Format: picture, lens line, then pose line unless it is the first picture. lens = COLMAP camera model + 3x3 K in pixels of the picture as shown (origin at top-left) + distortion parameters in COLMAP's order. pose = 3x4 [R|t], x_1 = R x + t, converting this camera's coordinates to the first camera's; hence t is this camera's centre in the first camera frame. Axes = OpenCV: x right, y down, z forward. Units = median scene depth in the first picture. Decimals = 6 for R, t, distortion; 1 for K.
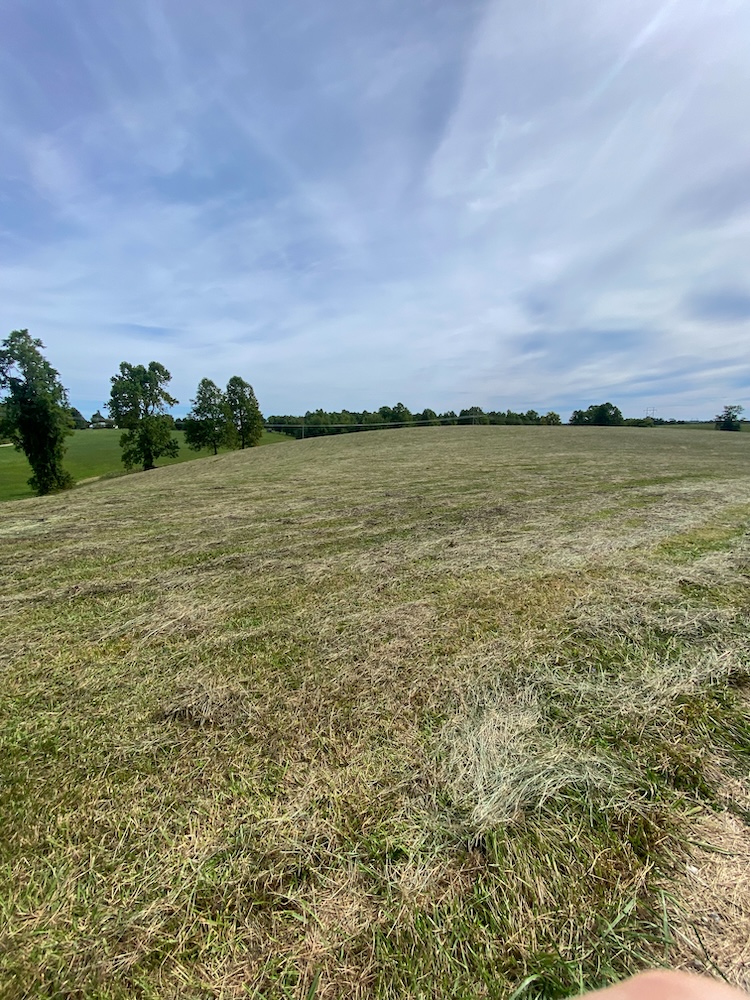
lens RADIAL K [[408.0, 0, 401.2], [0, 408.0, 510.5], [0, 0, 1]] dist [-0.008712, -0.009107]
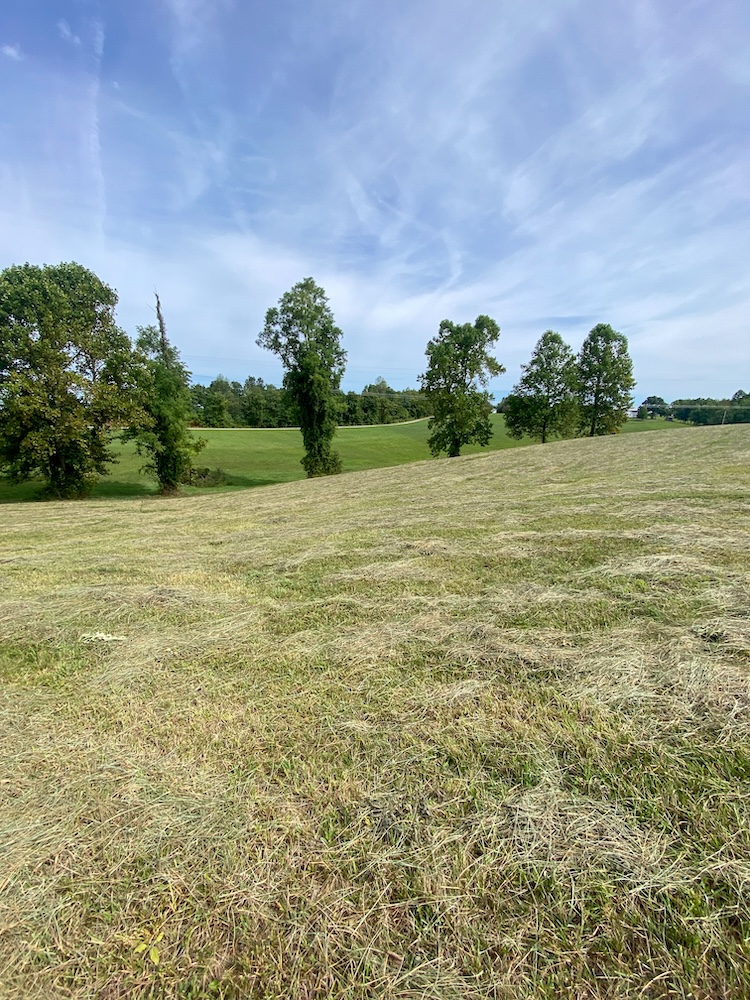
lens RADIAL K [[408.0, 0, 376.9], [0, 408.0, 514.8], [0, 0, 1]] dist [-0.008712, -0.009107]
pose [[0.580826, 0.194840, -0.790366, -0.062526], [-0.175353, 0.978085, 0.112253, -0.057103], [0.794917, 0.073394, 0.602263, 0.397214]]
